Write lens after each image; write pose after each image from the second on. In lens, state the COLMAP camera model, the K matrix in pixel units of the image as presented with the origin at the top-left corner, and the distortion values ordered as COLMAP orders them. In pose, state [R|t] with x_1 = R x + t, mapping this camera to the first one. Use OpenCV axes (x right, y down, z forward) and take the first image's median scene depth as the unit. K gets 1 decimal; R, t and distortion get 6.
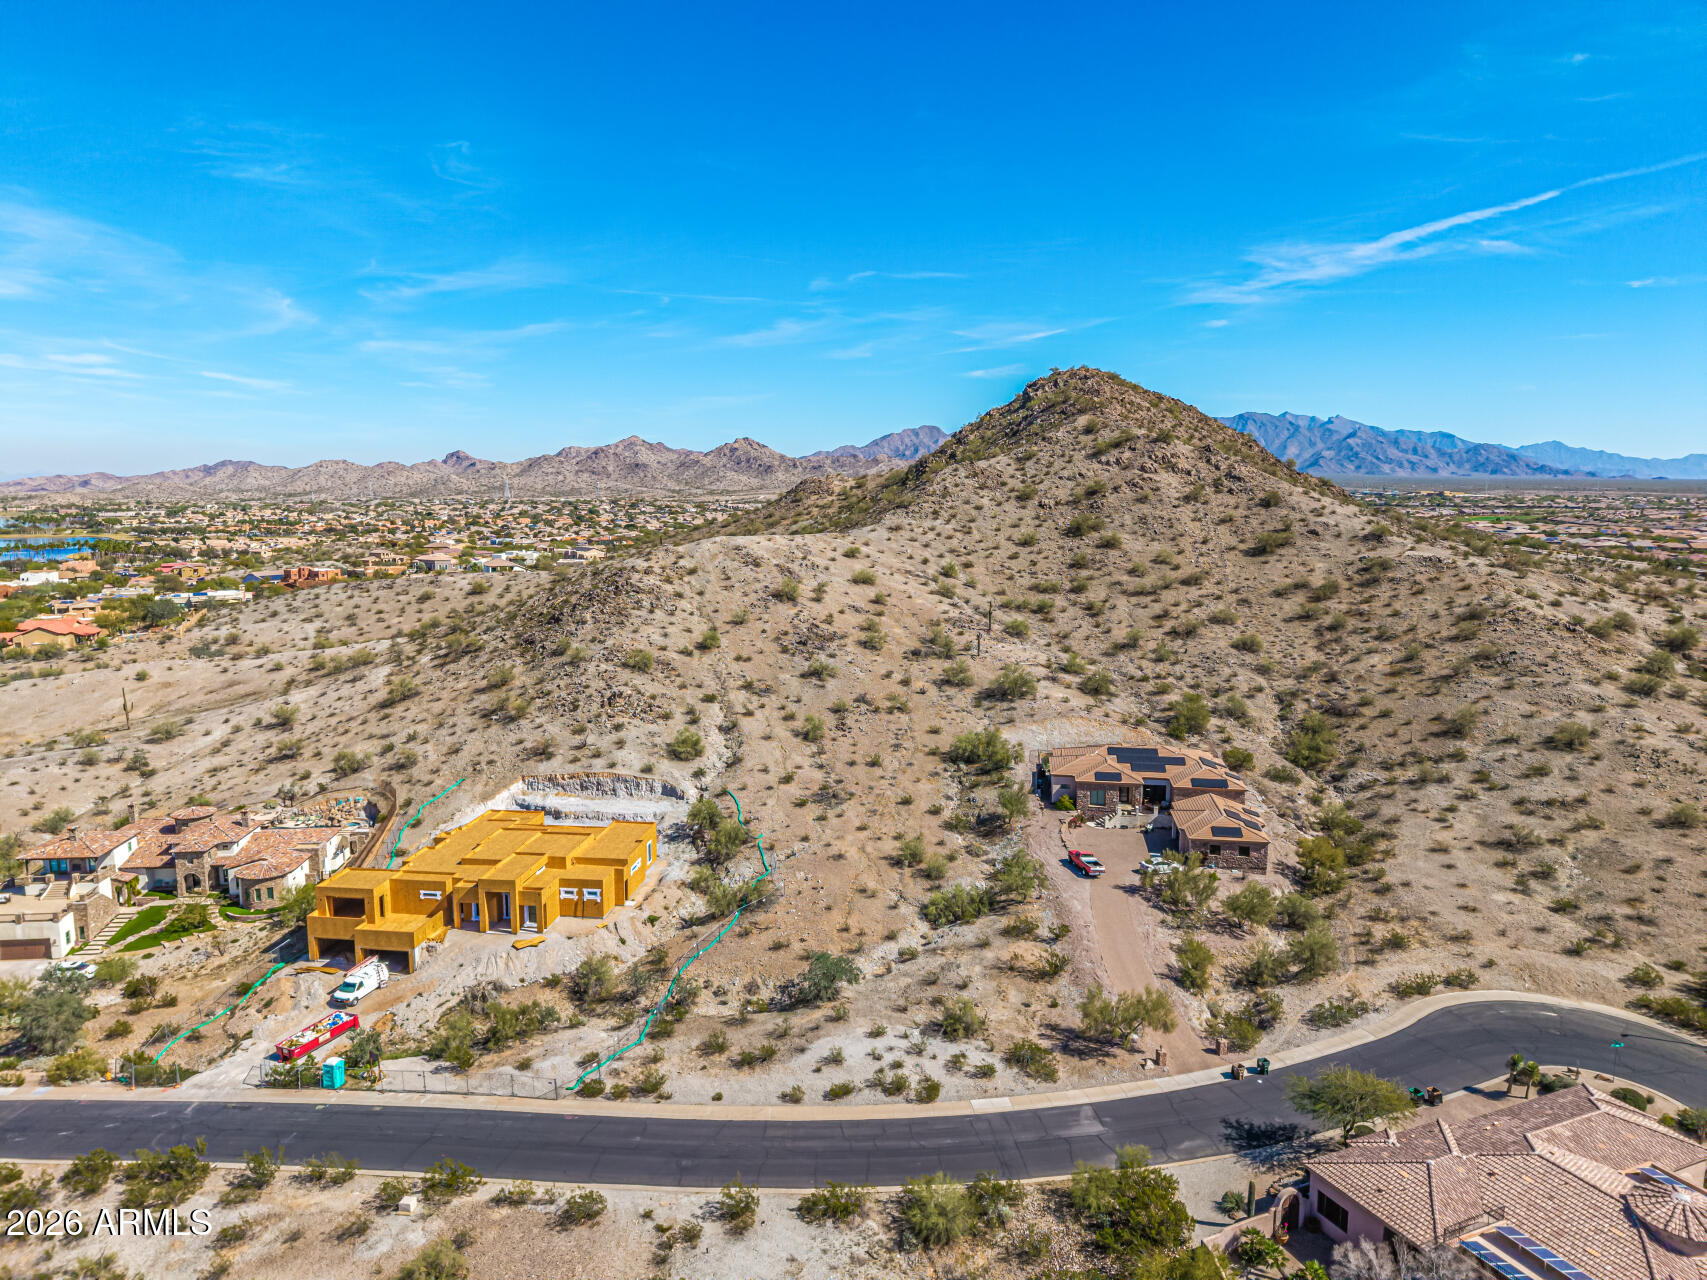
lens RADIAL K [[1136.1, 0, 851.5], [0, 1136.1, 641.7], [0, 0, 1]] dist [0.041839, -0.052199]
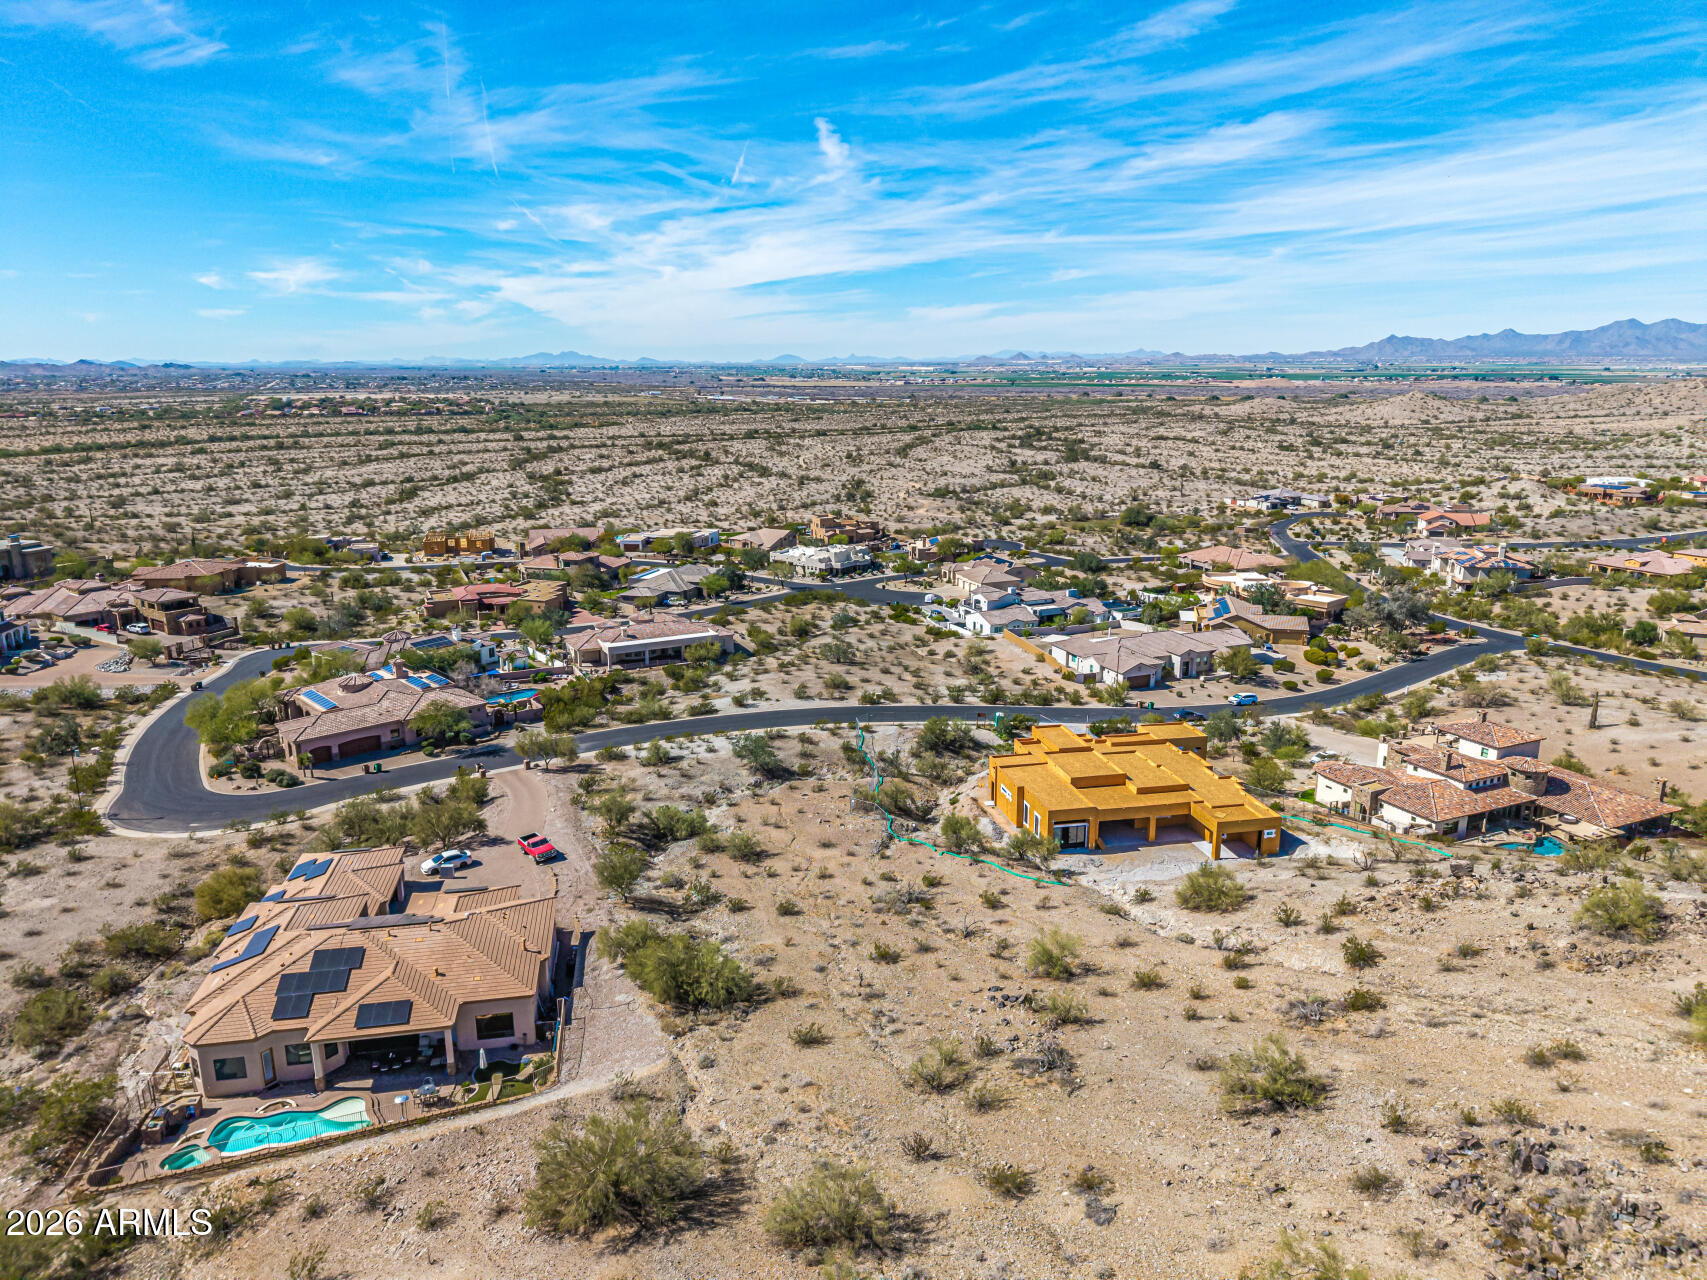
lens RADIAL K [[1142.3, 0, 851.3], [0, 1142.3, 632.4], [0, 0, 1]] dist [0.017400, -0.012800]
pose [[-0.943738, 0.075905, -0.321864, 0.248713], [-0.047295, 0.932315, 0.358541, -0.284362], [0.327294, 0.353591, -0.876272, 1.792628]]
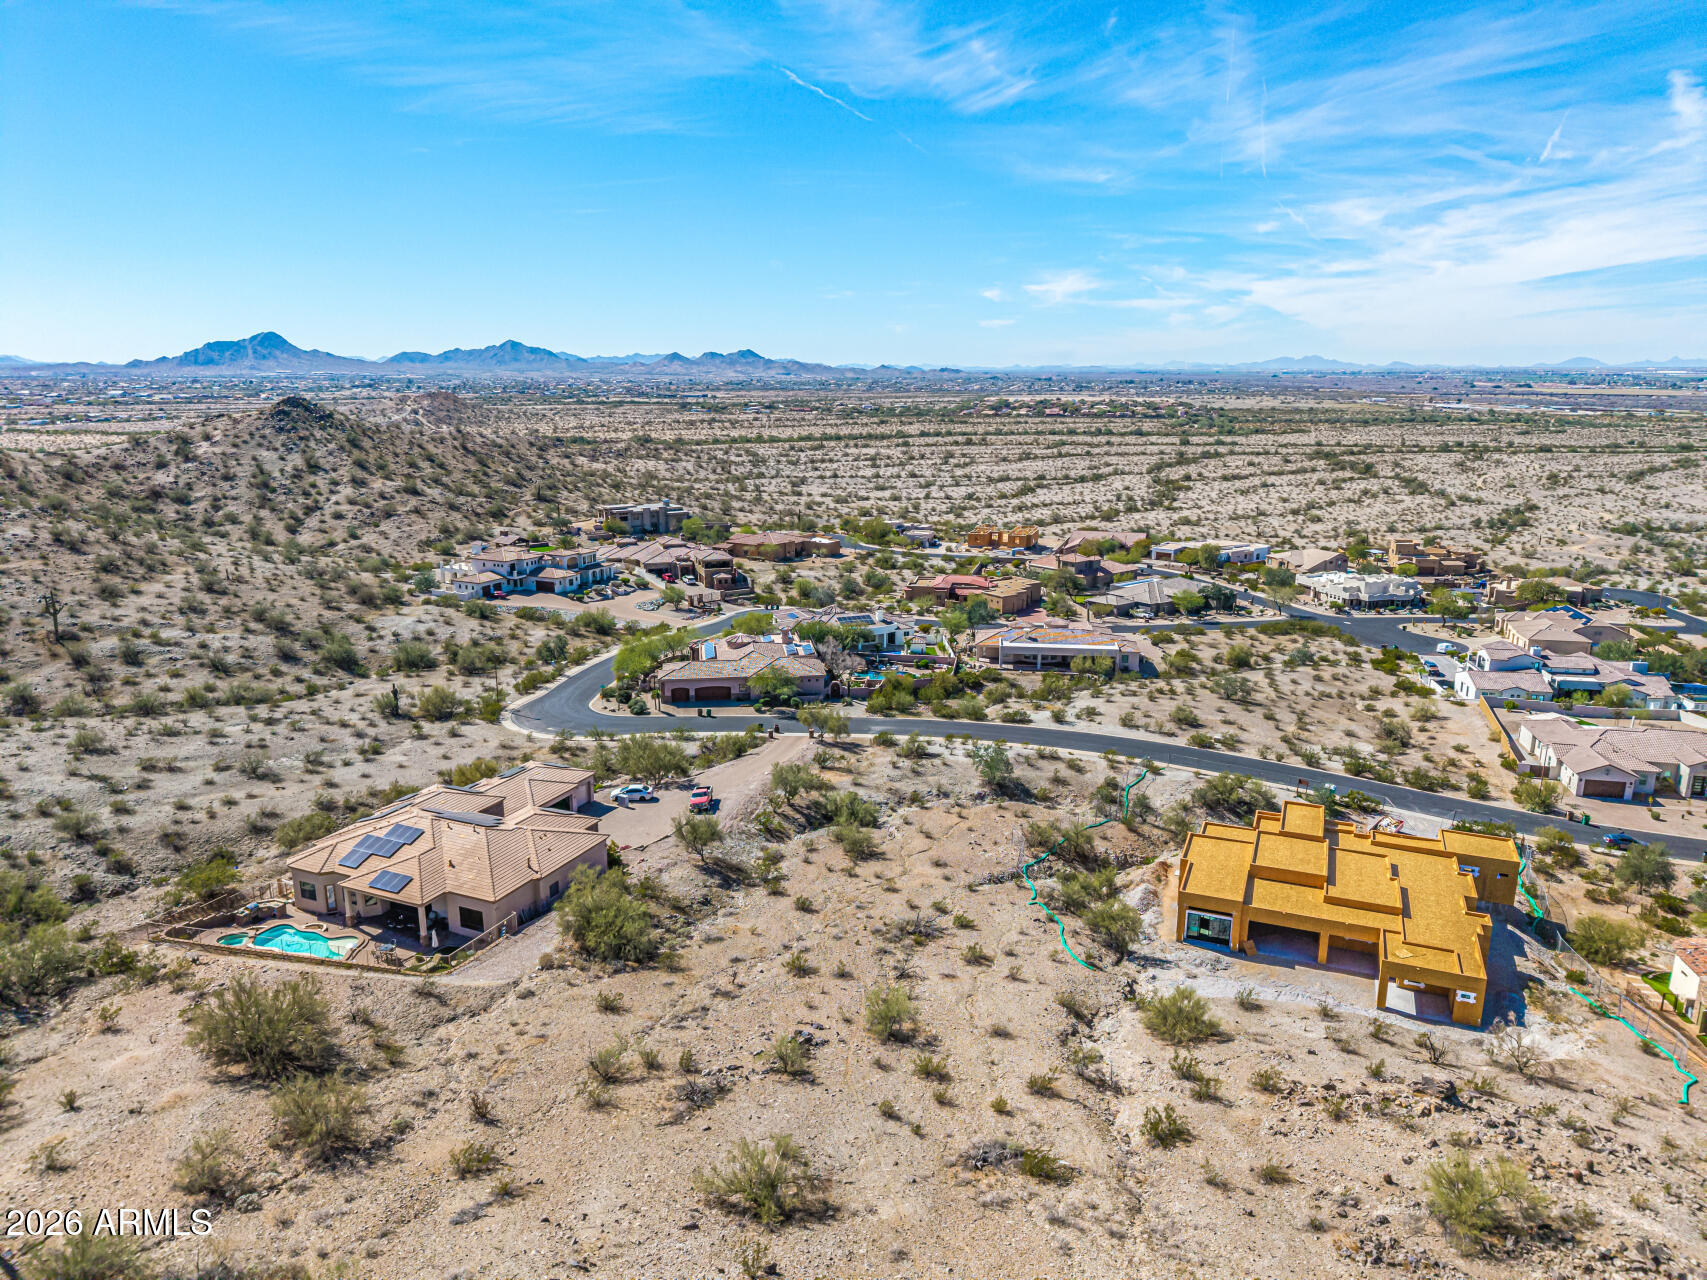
lens RADIAL K [[1137.5, 0, 851.5], [0, 1137.5, 640.7], [0, 0, 1]] dist [0.031180, -0.032612]
pose [[-0.963134, -0.067847, 0.260326, -0.162550], [0.033486, 0.929916, 0.366245, -0.283533], [-0.266930, 0.361460, -0.893362, 1.790367]]
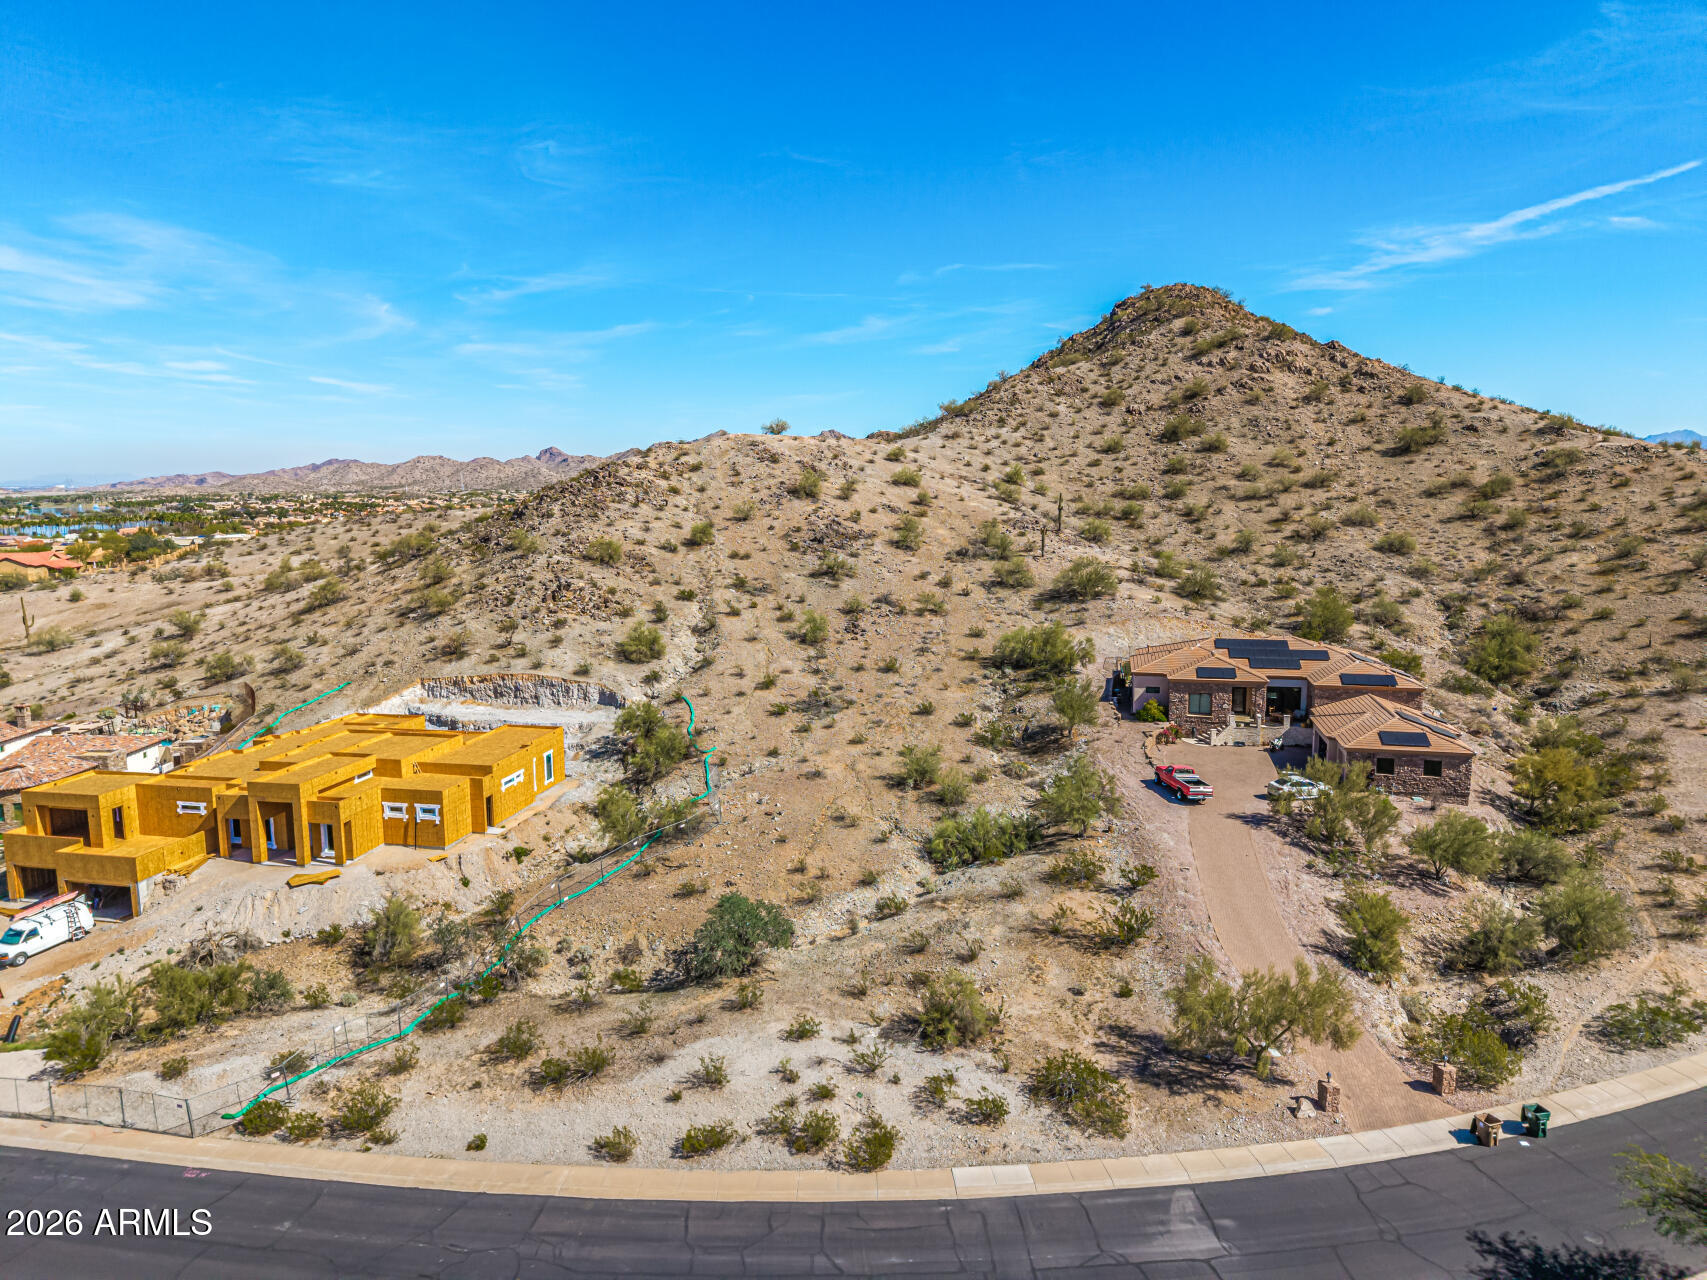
lens RADIAL K [[1142.3, 0, 851.3], [0, 1142.3, 632.4], [0, 0, 1]] dist [0.017400, -0.012800]
pose [[0.996925, 0.003565, -0.078280, 0.067752], [-0.004030, 0.999975, -0.005773, 0.112885], [0.078257, 0.006071, 0.996915, 0.332465]]
